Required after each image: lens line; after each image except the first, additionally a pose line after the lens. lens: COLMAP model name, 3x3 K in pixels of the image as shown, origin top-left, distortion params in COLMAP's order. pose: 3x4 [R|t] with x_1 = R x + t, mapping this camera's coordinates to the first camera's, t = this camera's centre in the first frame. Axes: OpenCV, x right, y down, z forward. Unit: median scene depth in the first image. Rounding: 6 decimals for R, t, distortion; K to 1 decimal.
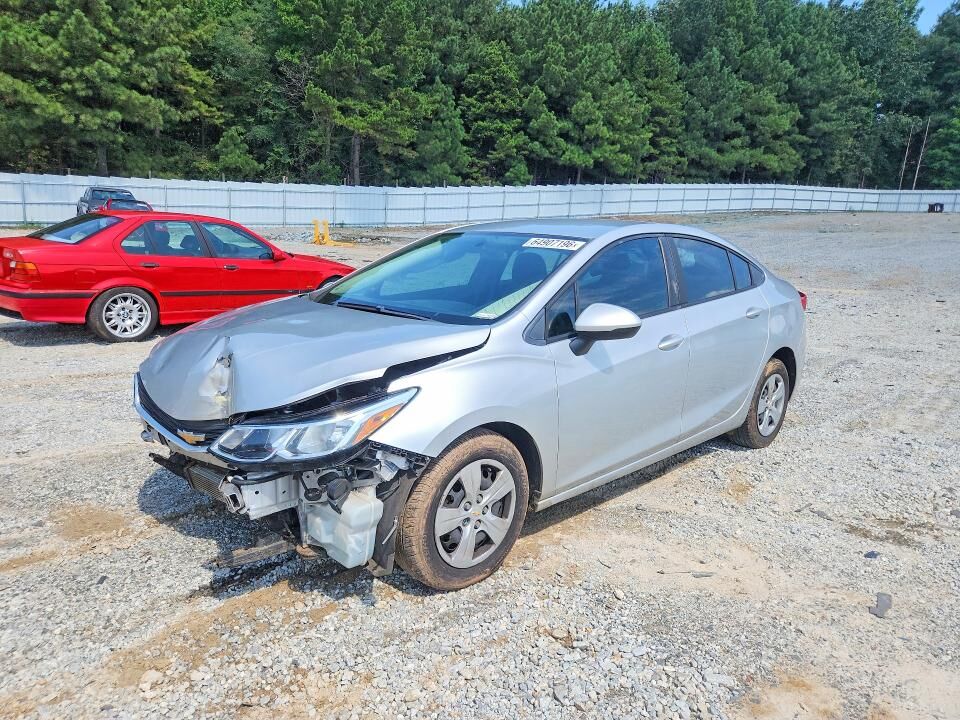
lens RADIAL K [[675.5, 0, 480.0], [0, 675.5, 360.0], [0, 0, 1]] dist [0.058049, -0.001254]
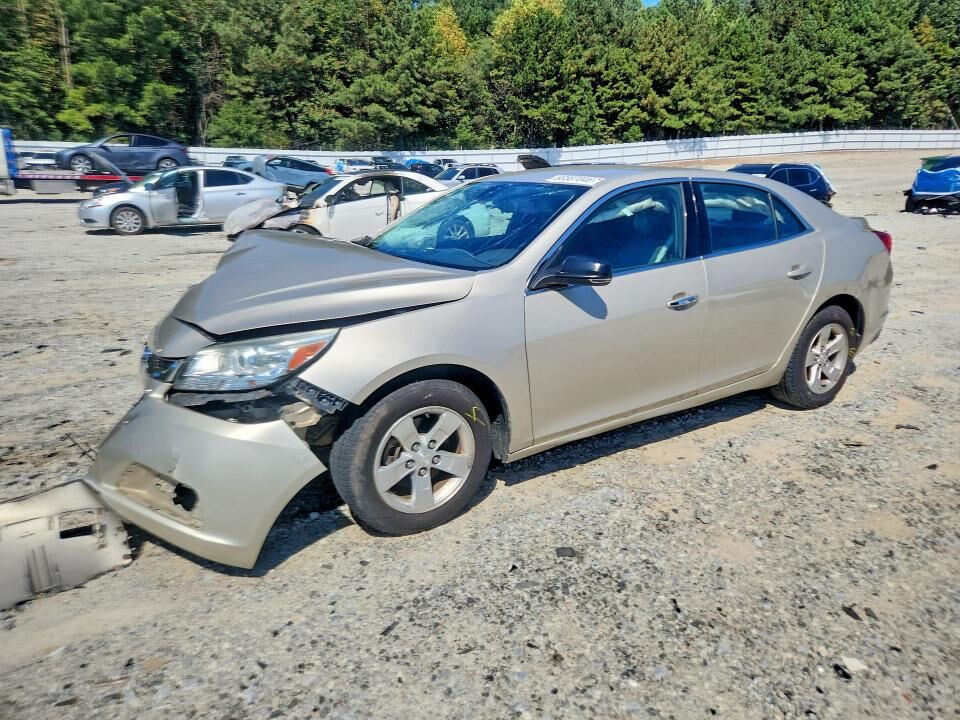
lens RADIAL K [[703.2, 0, 480.0], [0, 703.2, 360.0], [0, 0, 1]] dist [0.114395, -0.100060]
pose [[0.974079, 0.036920, -0.223174, 0.090640], [-0.022624, 0.997545, 0.066277, 0.130229], [0.225073, -0.059510, 0.972523, -0.650555]]
